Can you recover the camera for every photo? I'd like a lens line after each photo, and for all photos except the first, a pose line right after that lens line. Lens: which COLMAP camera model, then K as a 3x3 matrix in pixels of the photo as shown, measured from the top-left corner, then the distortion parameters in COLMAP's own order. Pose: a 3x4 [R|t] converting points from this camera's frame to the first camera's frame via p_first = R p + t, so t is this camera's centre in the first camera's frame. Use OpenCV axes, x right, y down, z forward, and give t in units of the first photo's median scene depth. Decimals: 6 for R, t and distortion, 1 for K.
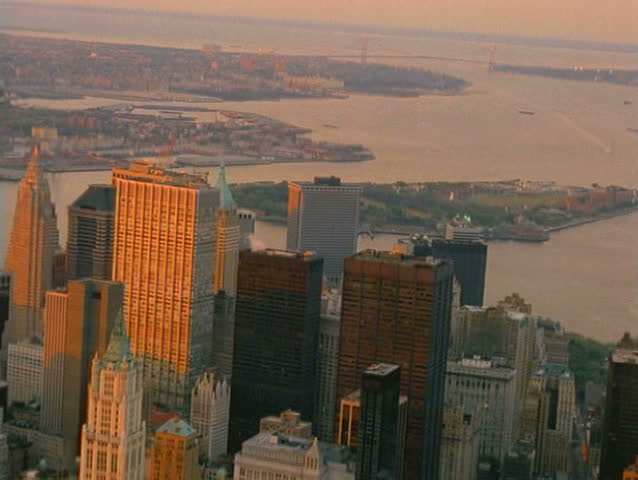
lens RADIAL K [[1692.6, 0, 319.0], [0, 1692.6, 240.0], [0, 0, 1]] dist [-0.060186, 0.323968]
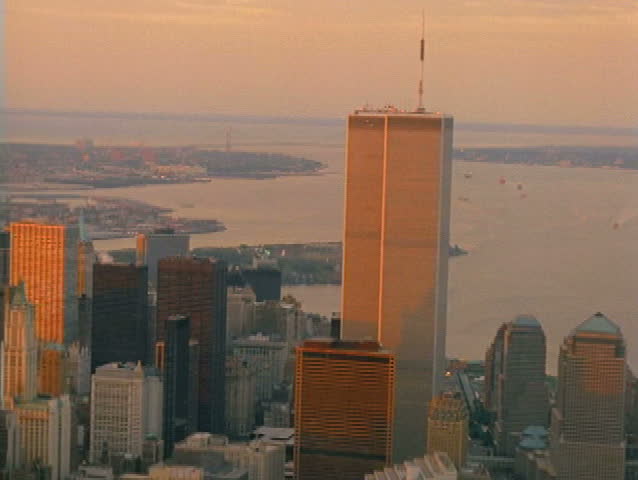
lens RADIAL K [[1692.6, 0, 319.0], [0, 1692.6, 240.0], [0, 0, 1]] dist [-0.060186, 0.323968]
pose [[0.996454, -0.045052, 0.071055, 0.041843], [0.048717, 0.997524, -0.050716, 0.061938], [-0.068594, 0.053998, 0.996182, -0.464040]]
